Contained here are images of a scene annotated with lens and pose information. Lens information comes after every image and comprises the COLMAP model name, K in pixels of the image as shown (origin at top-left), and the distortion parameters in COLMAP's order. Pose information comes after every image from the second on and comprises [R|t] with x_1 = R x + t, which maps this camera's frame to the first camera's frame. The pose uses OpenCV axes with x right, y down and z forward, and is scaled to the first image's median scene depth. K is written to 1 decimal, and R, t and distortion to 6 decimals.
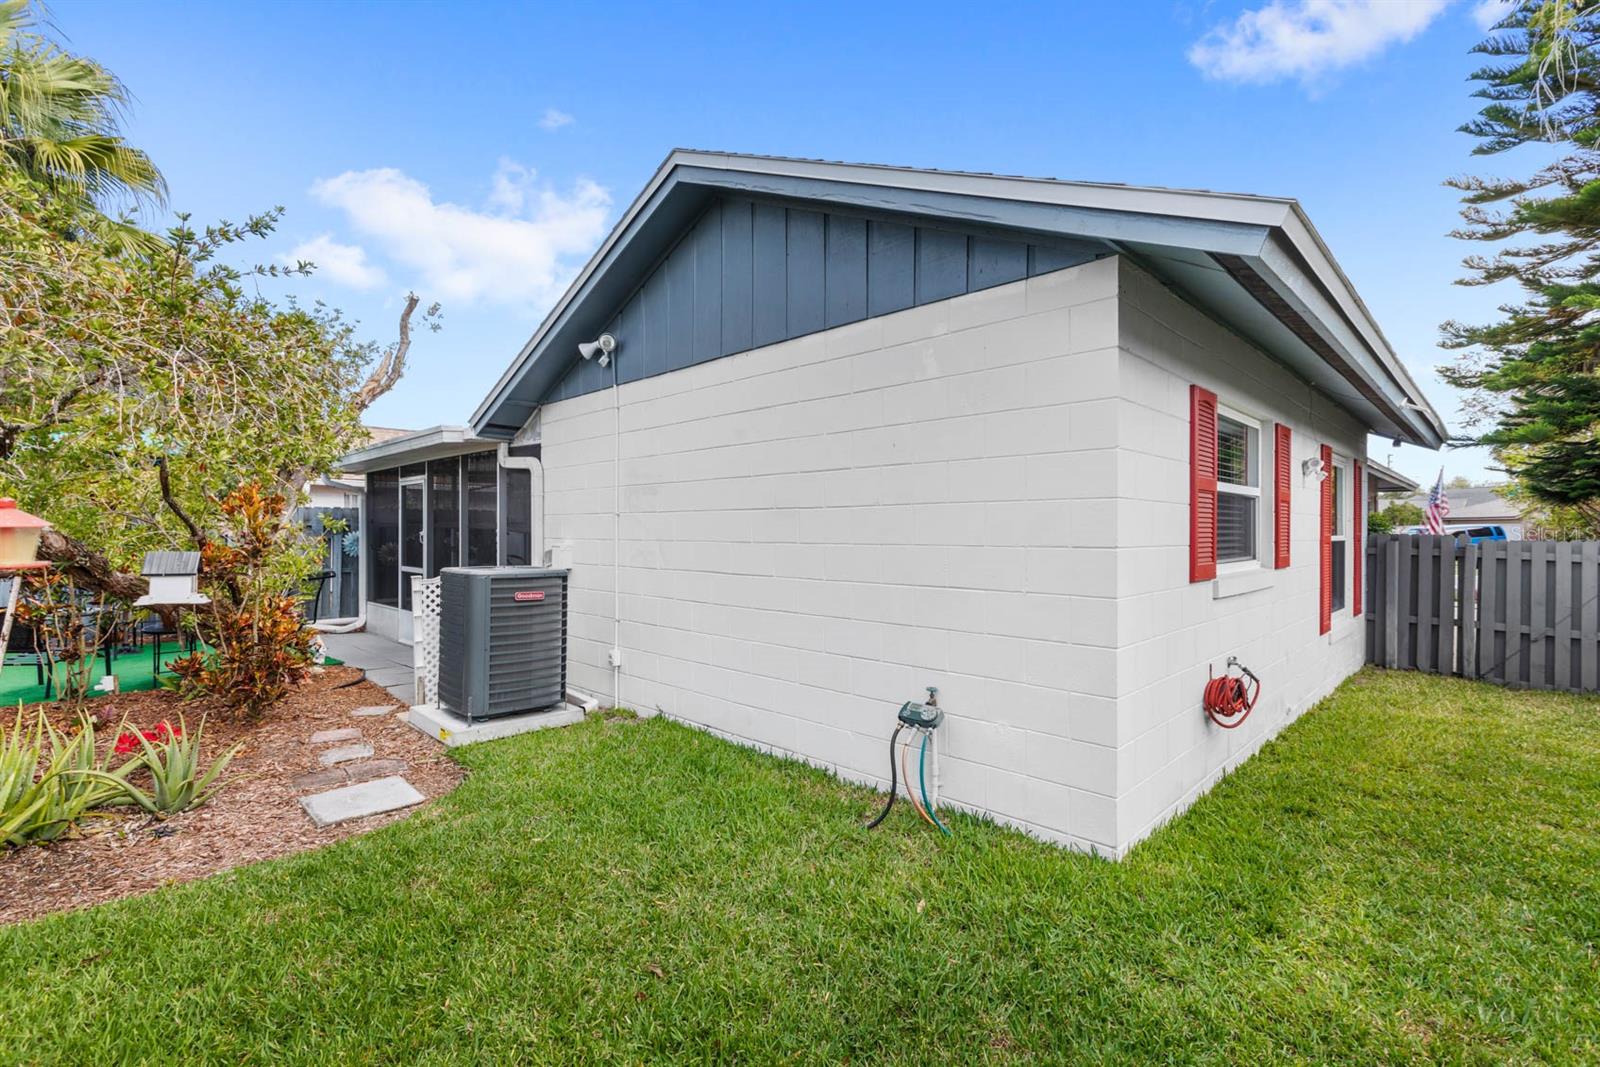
lens RADIAL K [[727.8, 0, 798.5], [0, 727.8, 538.5], [0, 0, 1]] dist [0.002169, 0.000296]
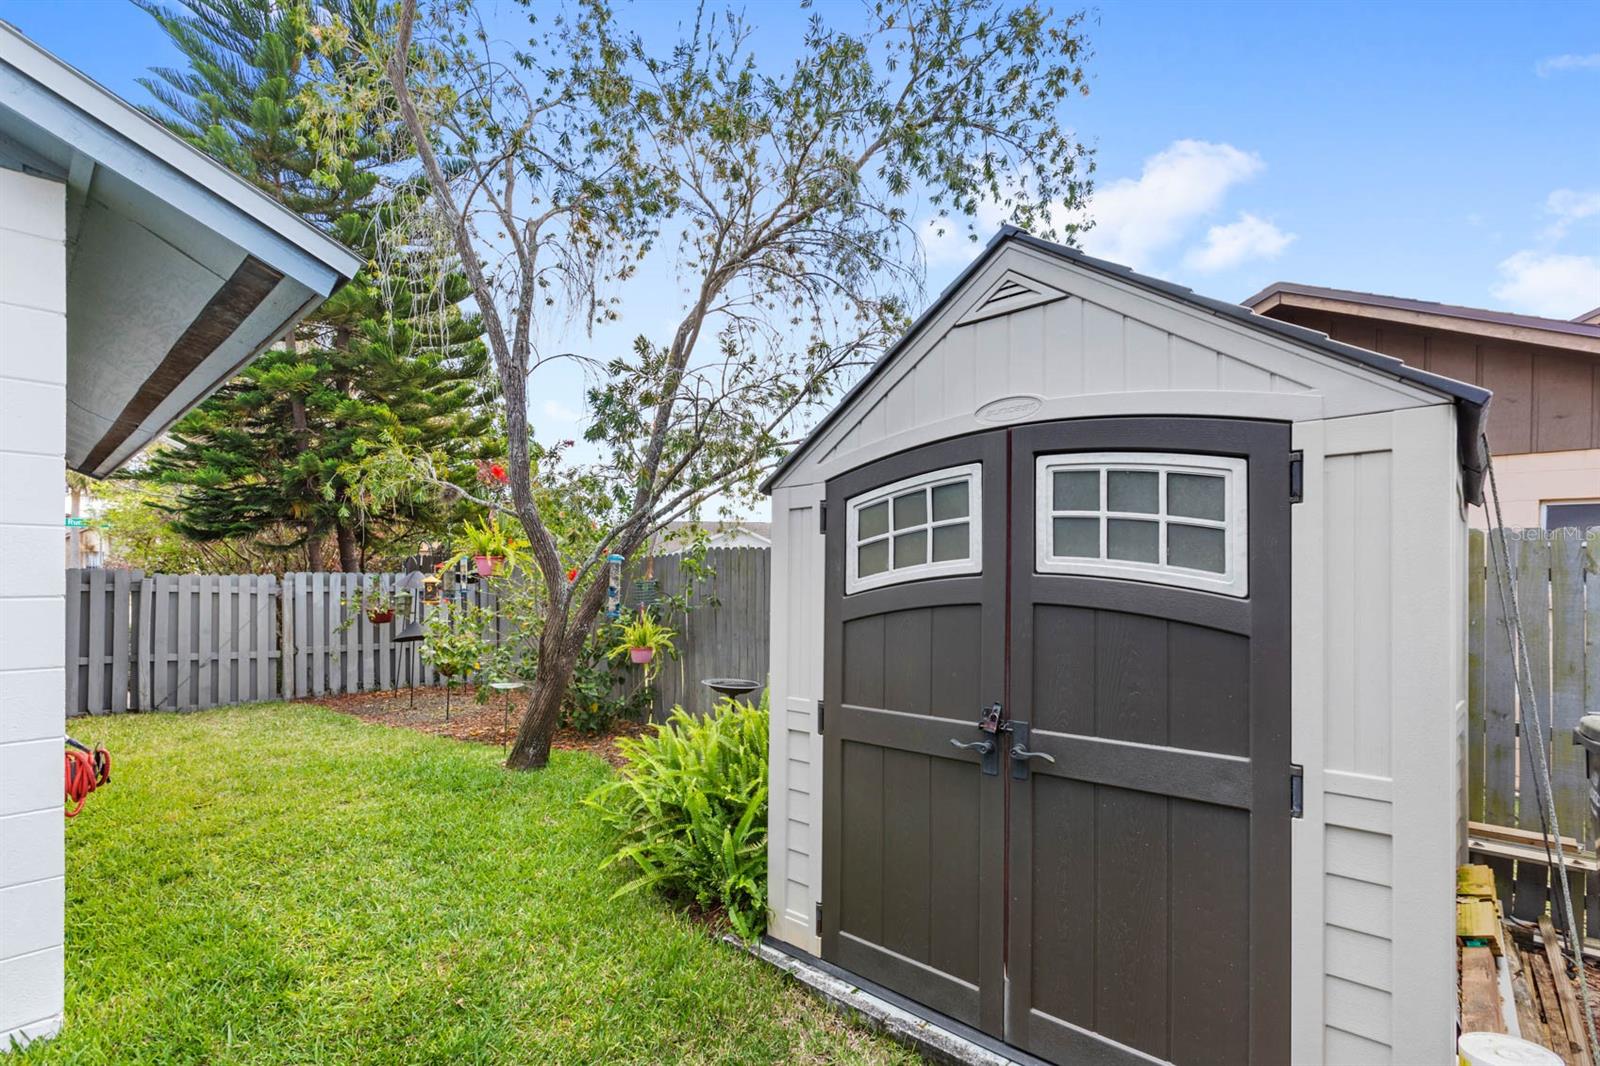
lens RADIAL K [[727.8, 0, 824.6], [0, 727.8, 574.2], [0, 0, 1]] dist [0.002169, 0.000296]
pose [[-0.034509, -0.007438, 0.999377, -0.119125], [0.000501, 0.999972, 0.007460, -0.005391], [-0.999404, 0.000758, -0.034504, 0.103714]]
